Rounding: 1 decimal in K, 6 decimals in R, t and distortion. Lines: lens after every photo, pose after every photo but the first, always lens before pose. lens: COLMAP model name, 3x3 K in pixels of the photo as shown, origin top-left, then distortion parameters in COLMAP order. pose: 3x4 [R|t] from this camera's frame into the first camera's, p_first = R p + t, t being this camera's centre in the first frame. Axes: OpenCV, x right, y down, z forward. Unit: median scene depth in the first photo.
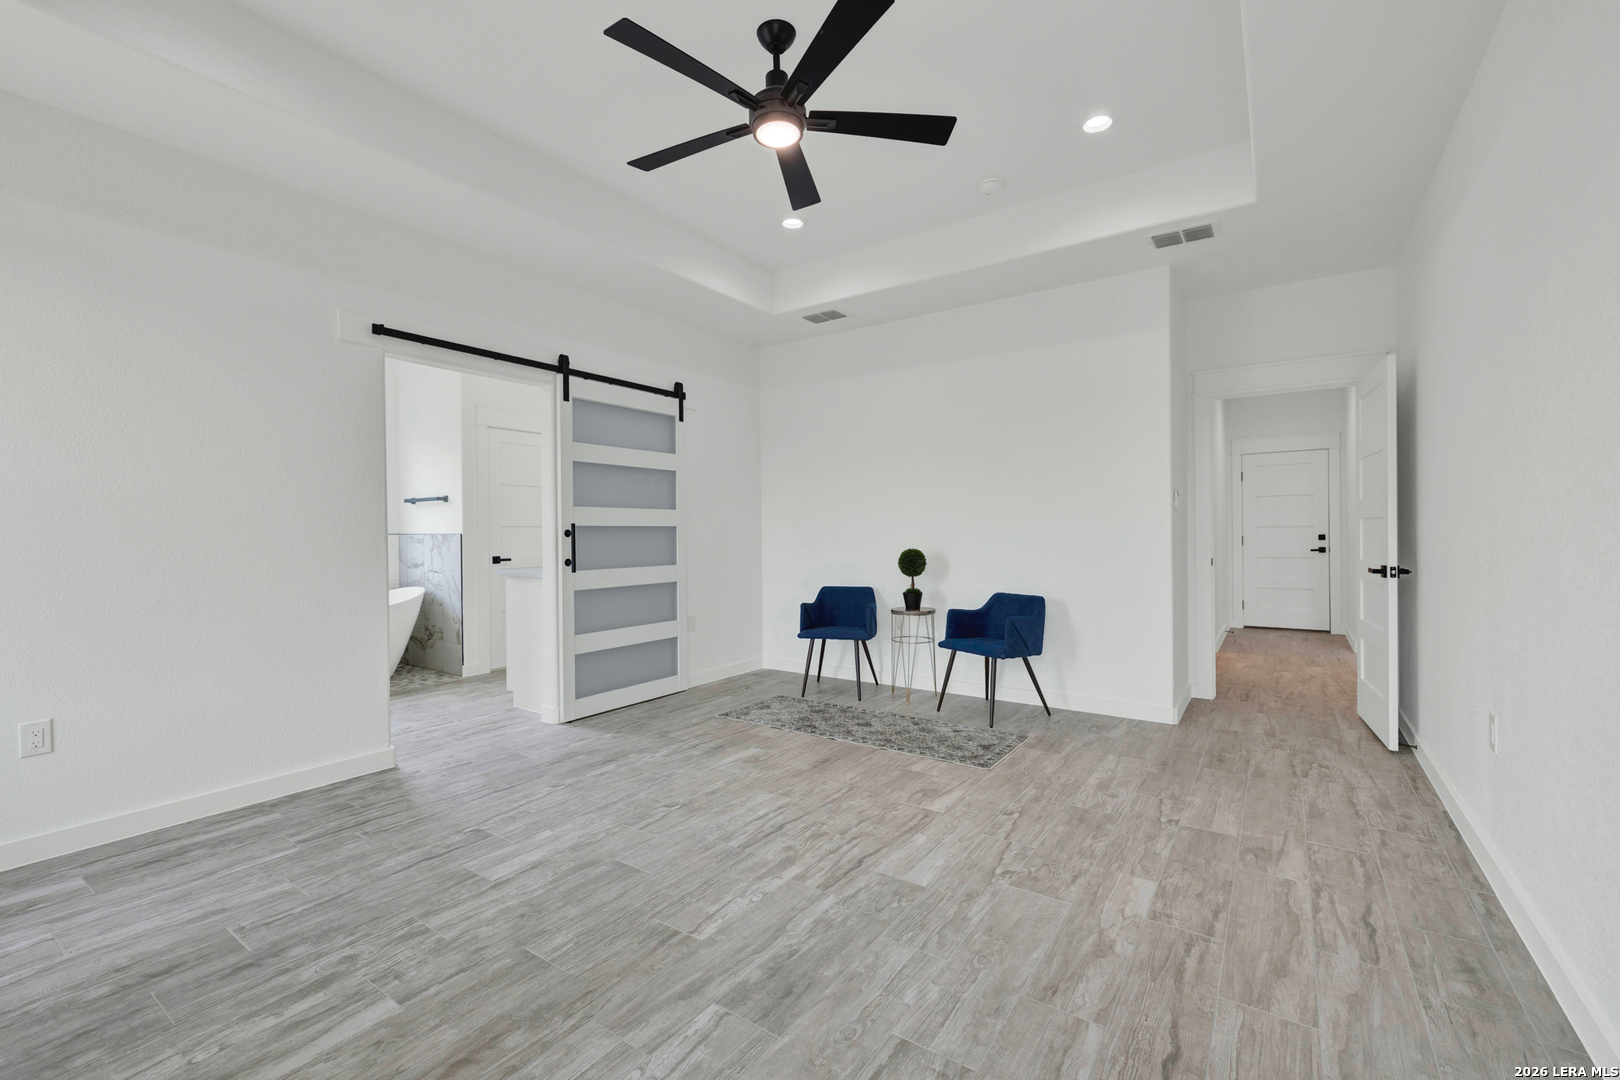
lens RADIAL K [[690.5, 0, 797.8], [0, 690.5, 533.7], [0, 0, 1]] dist [0.000650, 0.001754]
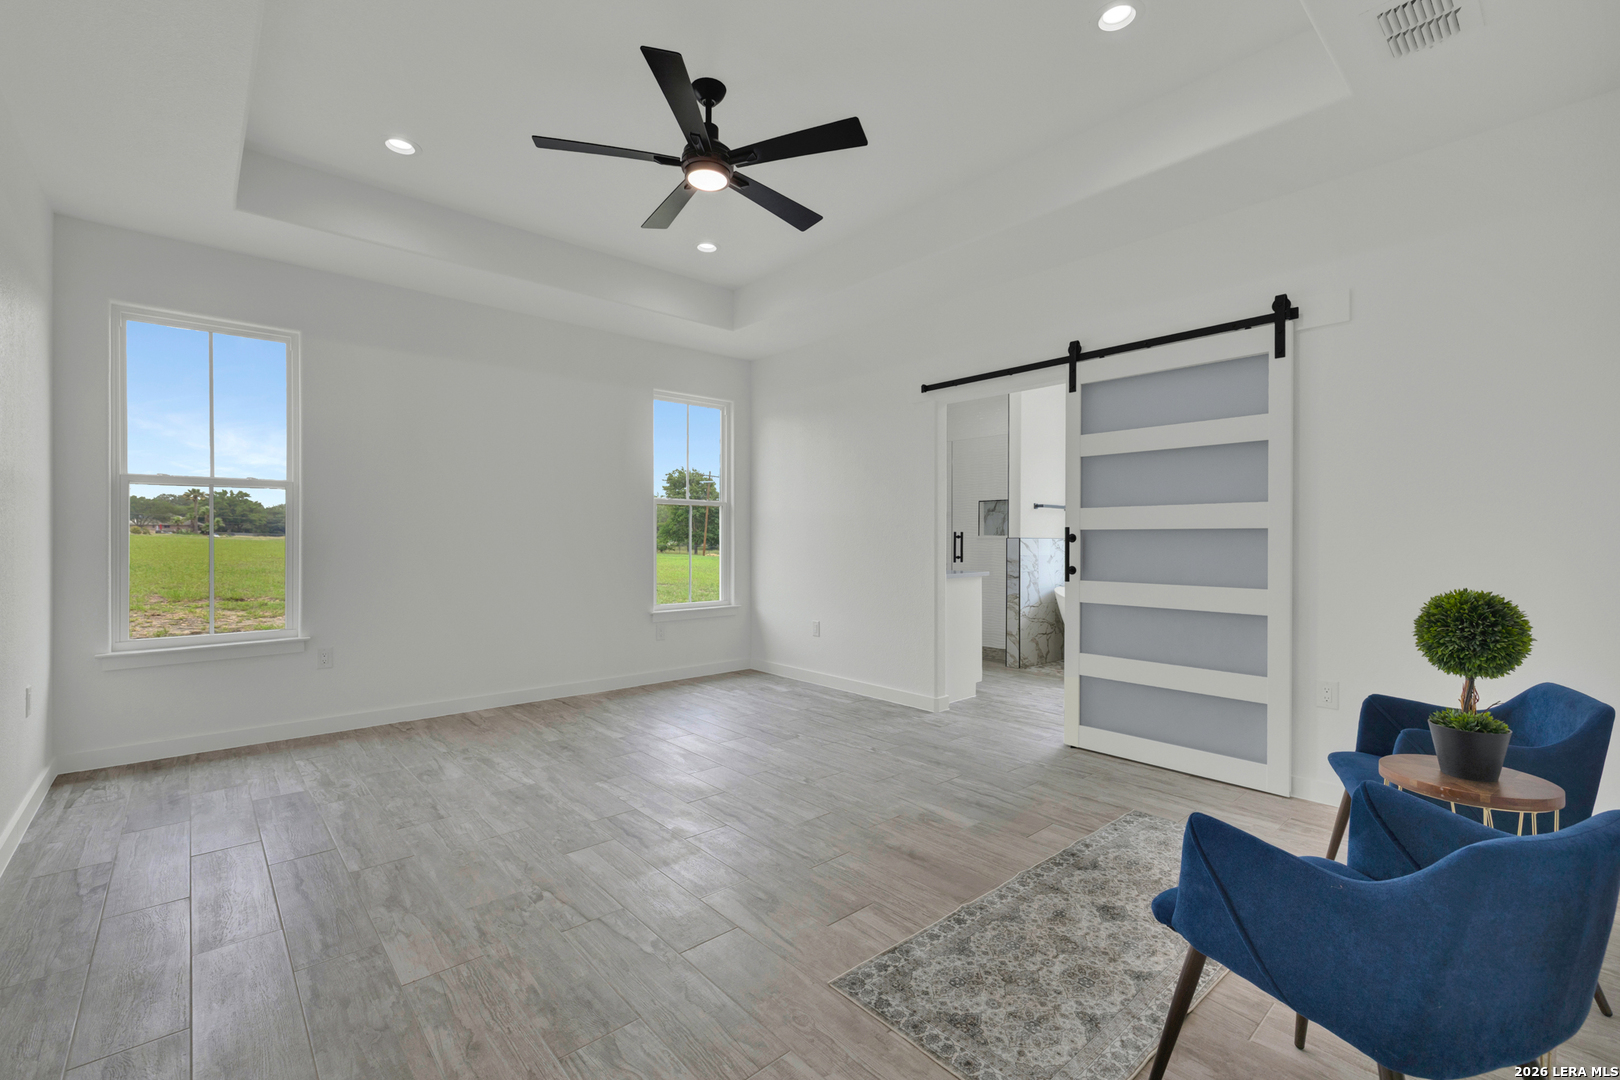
lens RADIAL K [[690.5, 0, 802.8], [0, 690.5, 532.3], [0, 0, 1]] dist [0.000650, 0.001754]
pose [[-0.230243, -0.002636, -0.973129, 0.821925], [-0.002302, 0.999995, -0.002165, -0.006441], [0.973130, 0.001742, -0.230248, 1.128830]]
